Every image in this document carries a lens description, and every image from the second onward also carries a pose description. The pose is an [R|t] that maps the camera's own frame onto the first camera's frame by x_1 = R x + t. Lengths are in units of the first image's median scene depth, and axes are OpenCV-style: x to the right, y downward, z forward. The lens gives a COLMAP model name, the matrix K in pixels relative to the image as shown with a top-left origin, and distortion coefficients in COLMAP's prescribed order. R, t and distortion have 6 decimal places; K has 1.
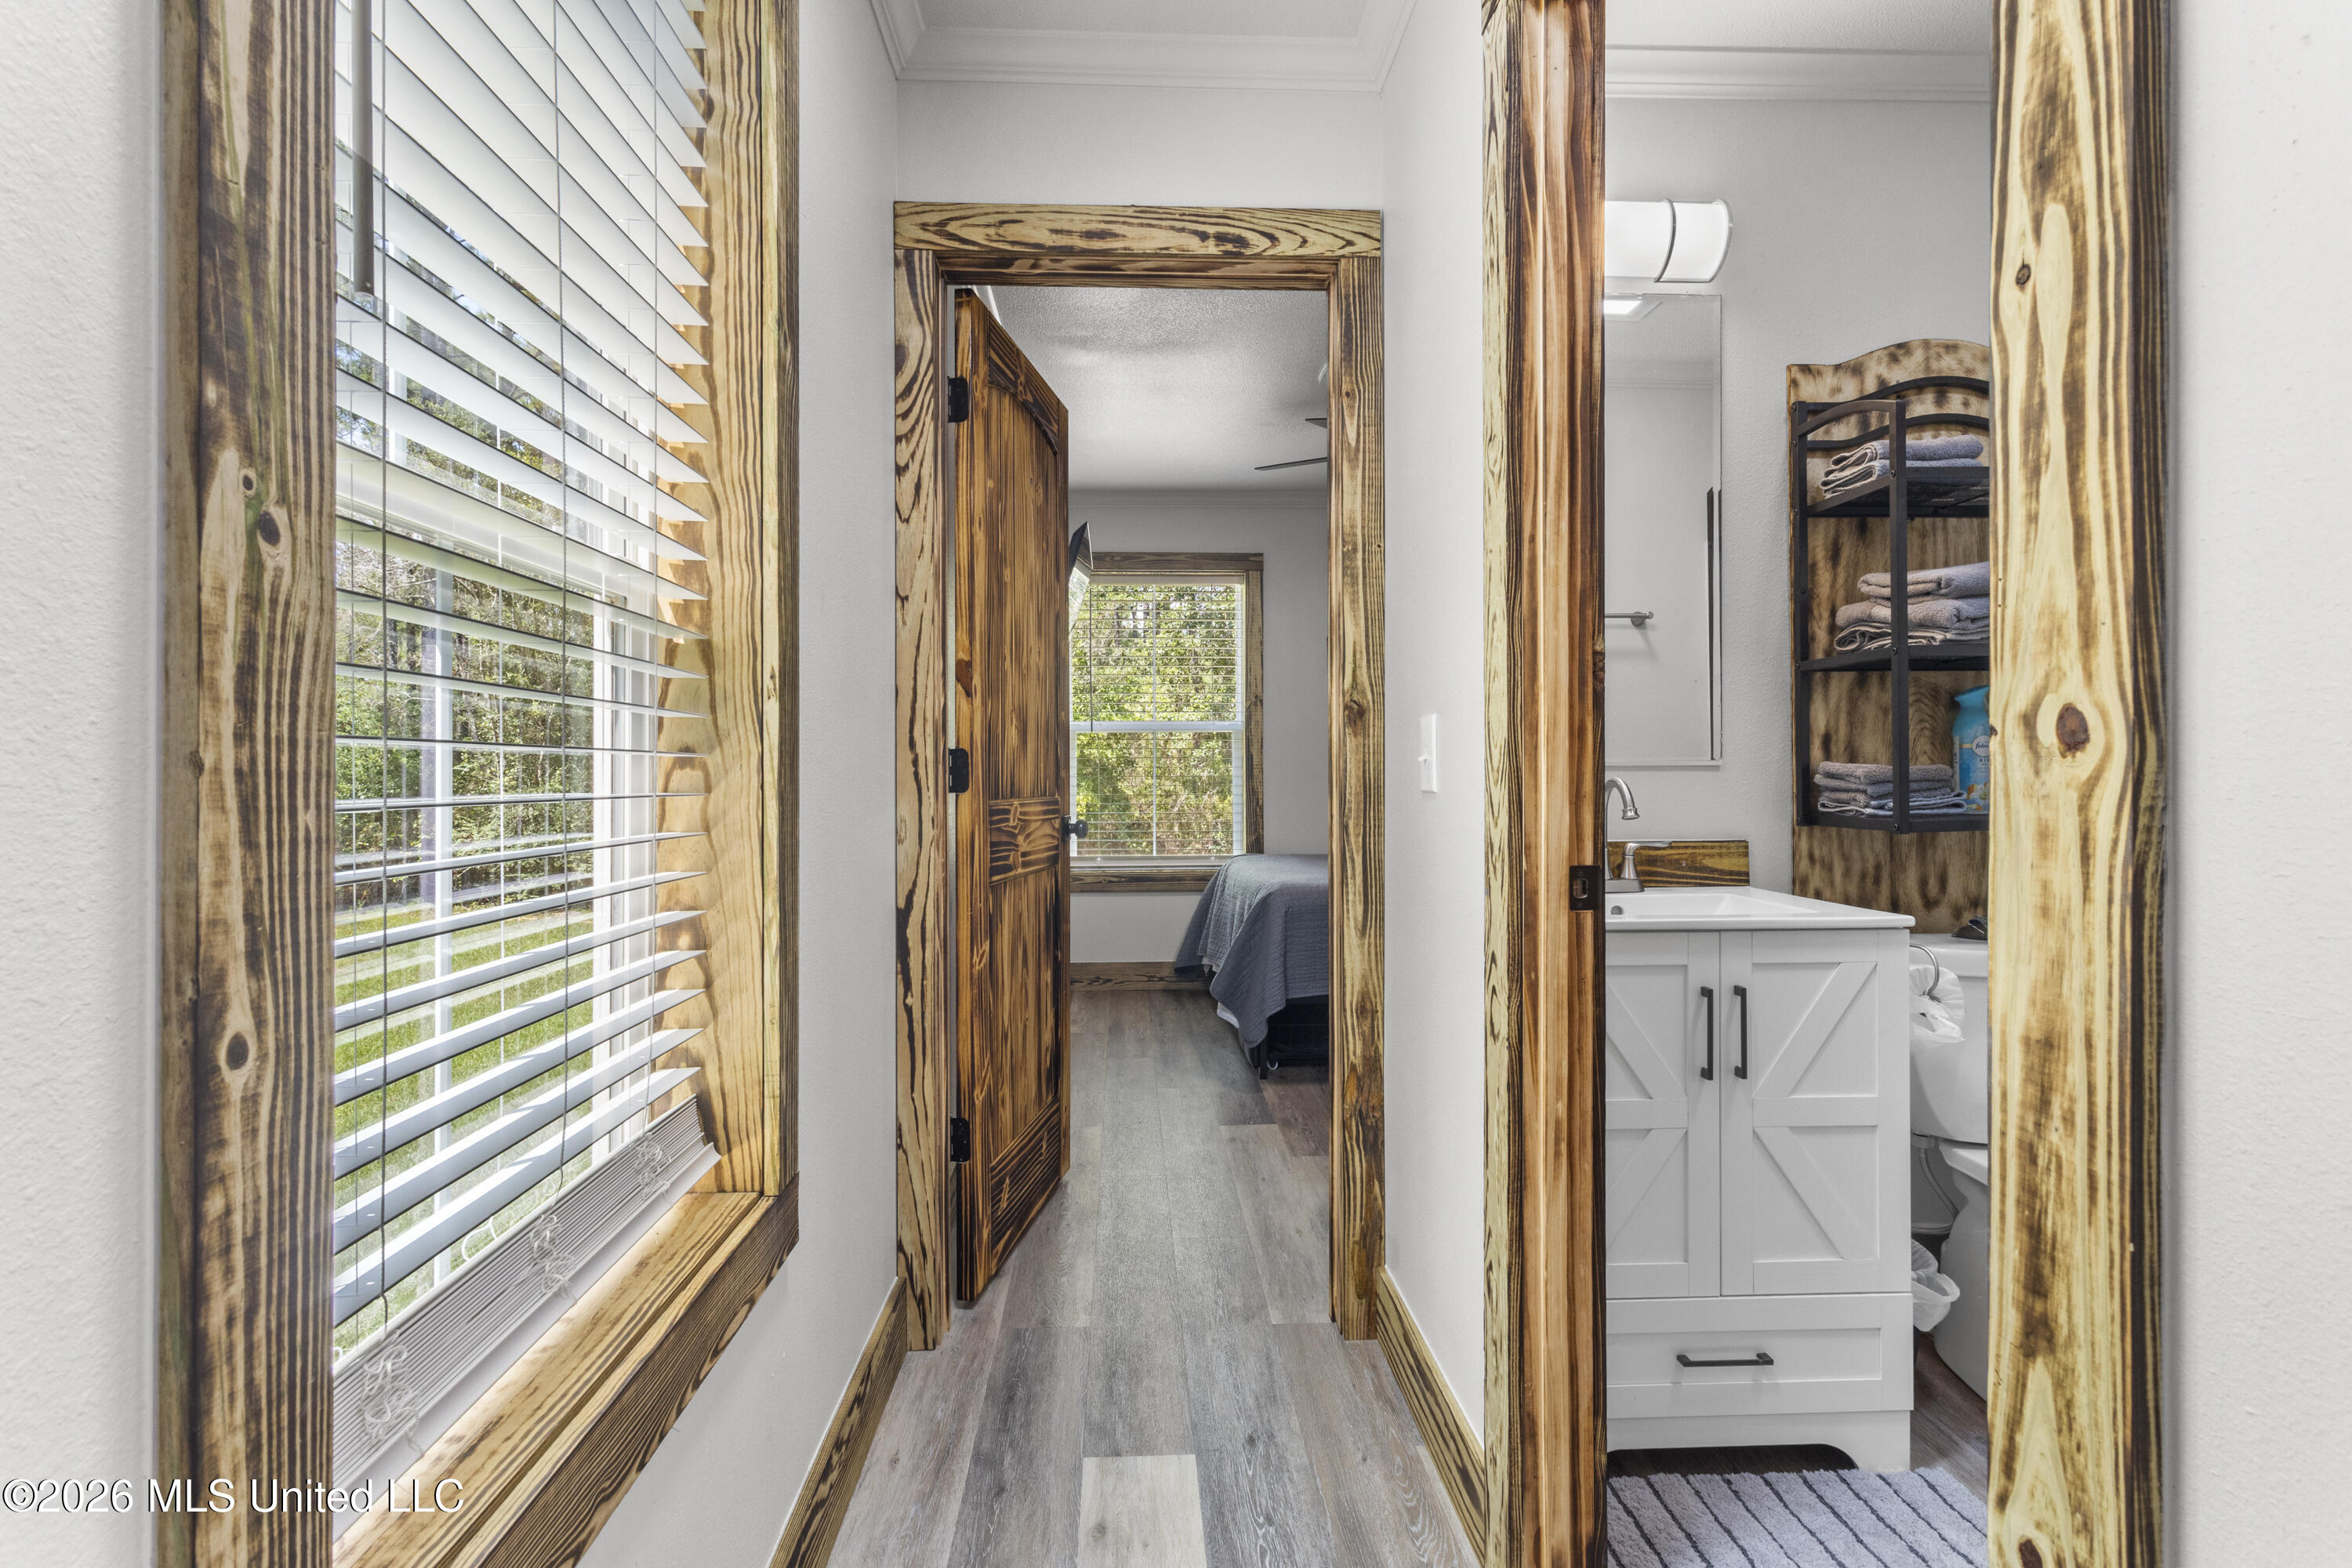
lens RADIAL K [[1117.1, 0, 1166.6], [0, 1117.1, 770.1], [0, 0, 1]] dist [0.002327, 0.003499]
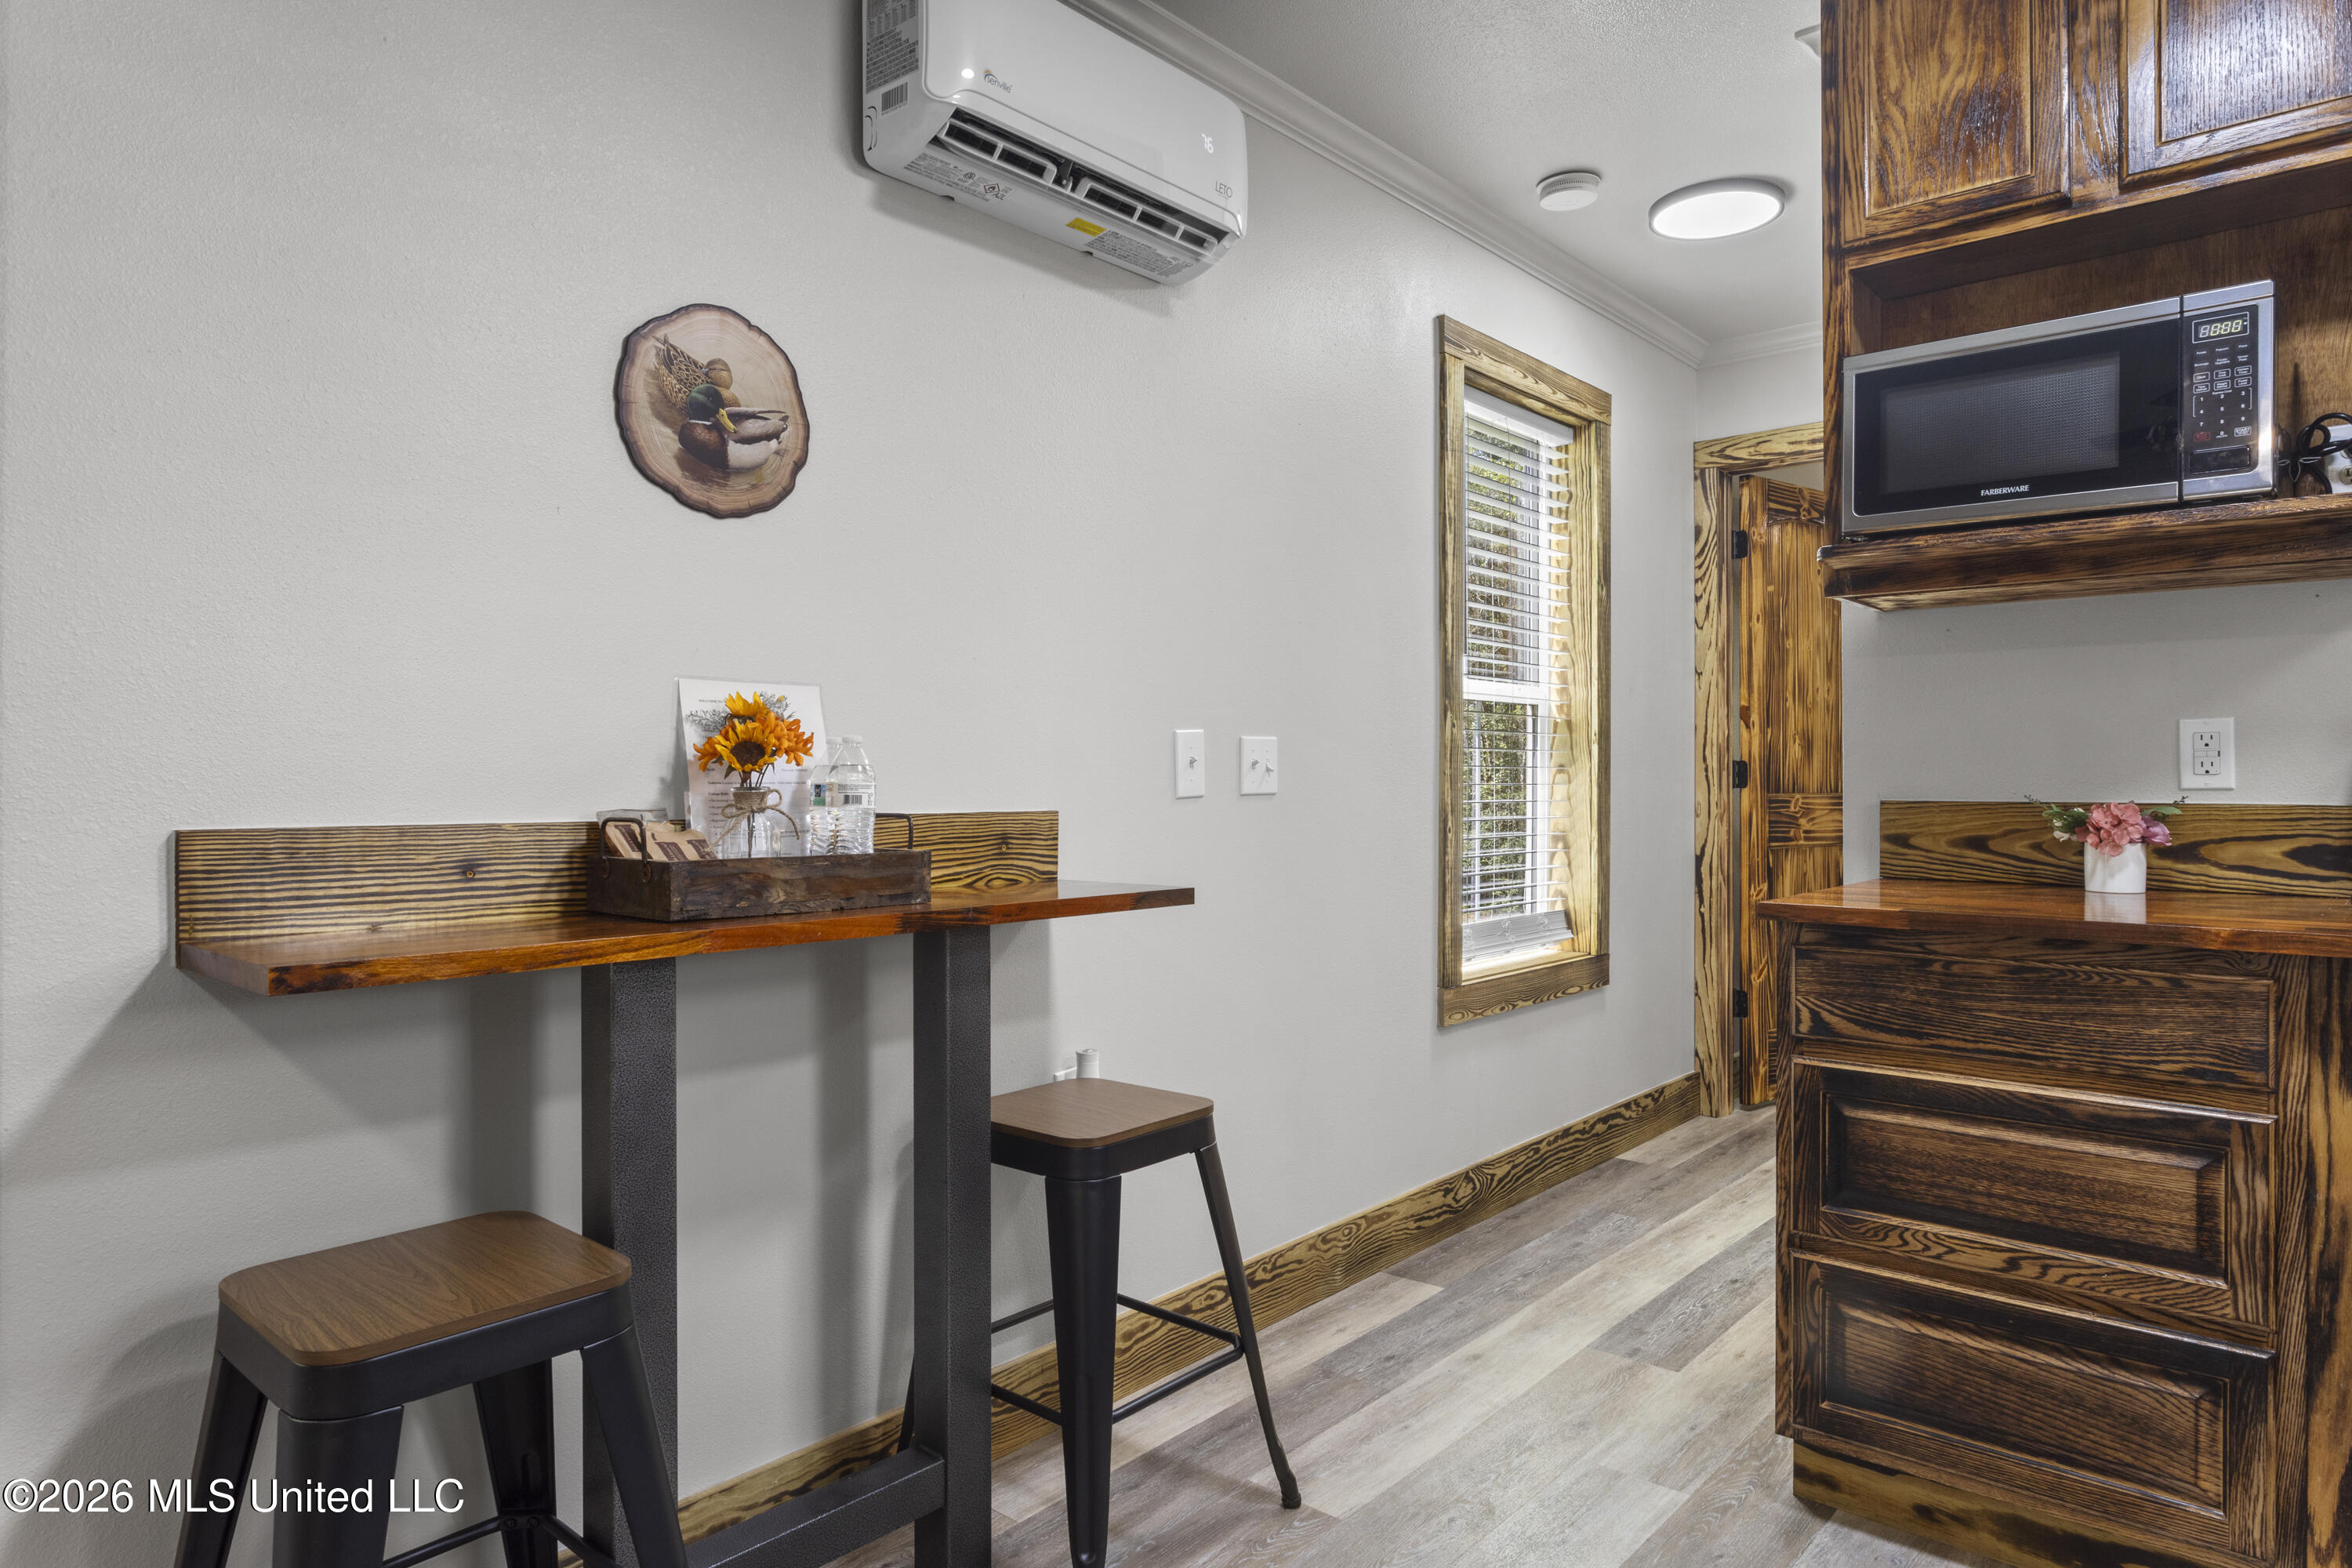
lens RADIAL K [[1400.2, 0, 1210.8], [0, 1400.2, 787.2], [0, 0, 1]] dist [-0.016321, 0.014971]
pose [[0.743503, 0.007373, -0.668692, 1.027316], [-0.000699, 0.999947, 0.010248, -0.002055], [0.668733, -0.007151, 0.743469, -1.749817]]
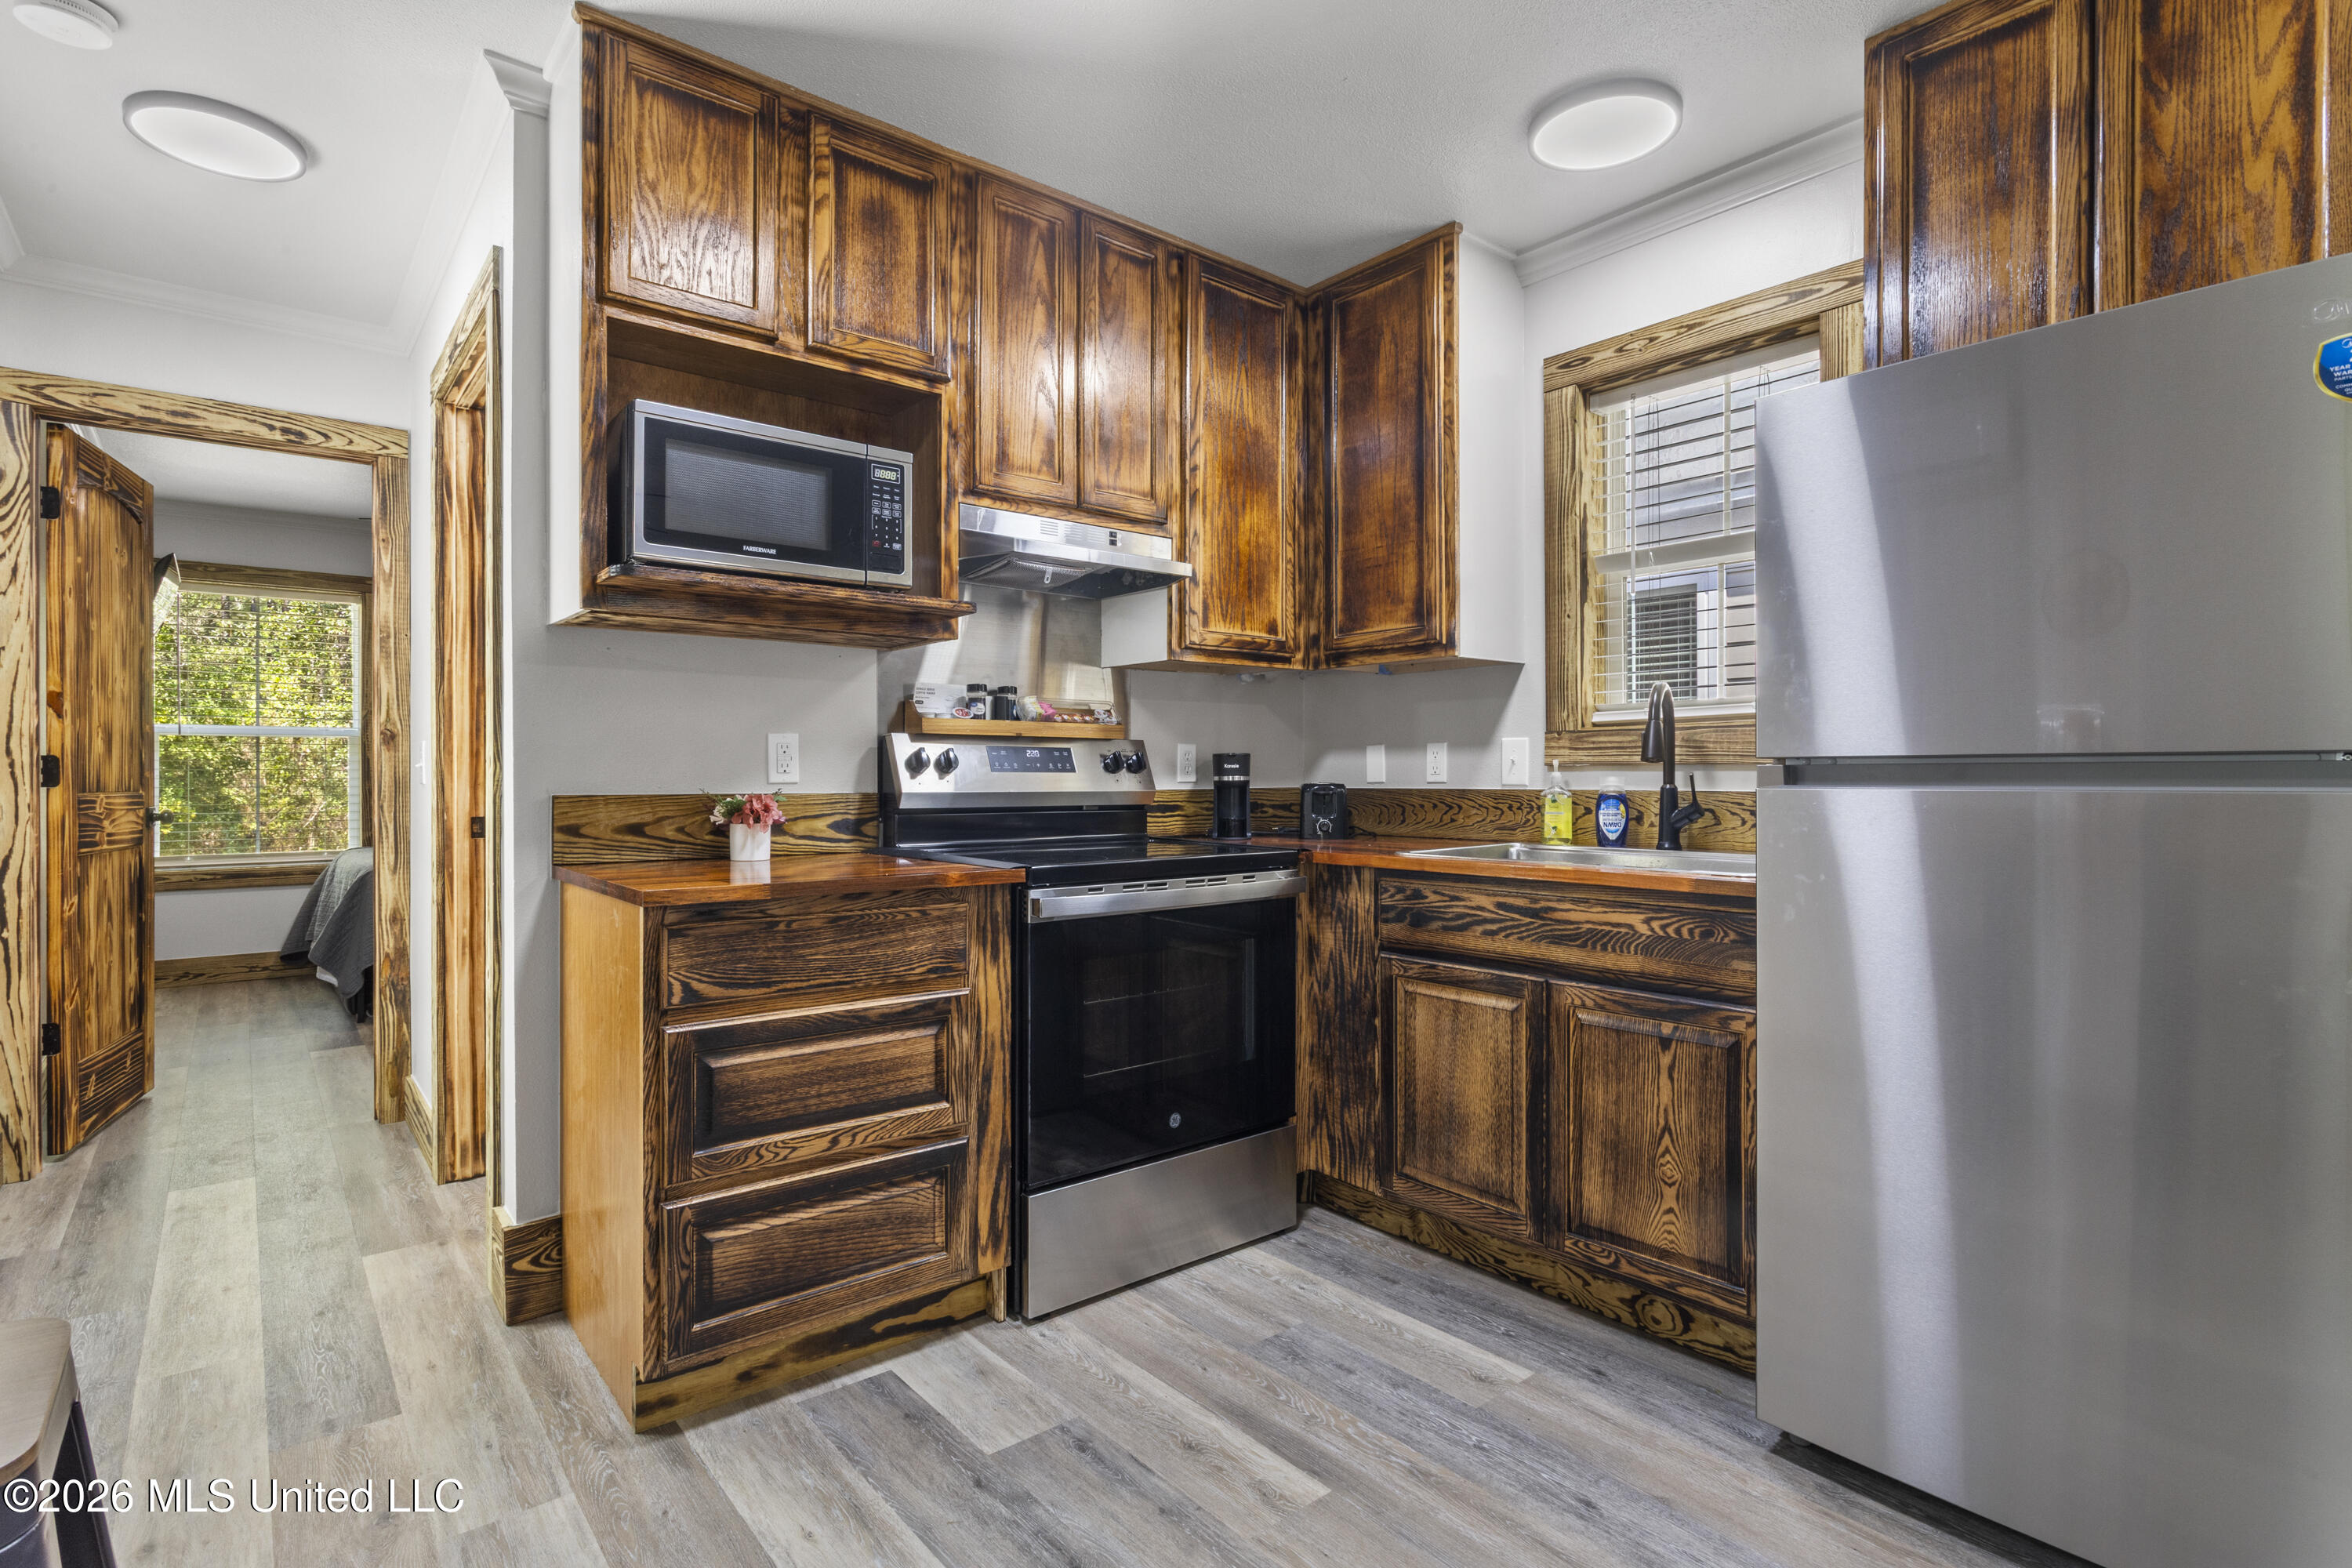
lens RADIAL K [[1140.3, 0, 1168.1], [0, 1140.3, 780.3], [0, 0, 1]] dist [-0.007034, 0.001243]
pose [[0.797620, 0.001190, 0.603159, 0.123529], [-0.003877, 0.999988, 0.003155, 0.003396], [-0.603148, -0.004855, 0.797614, -1.645070]]
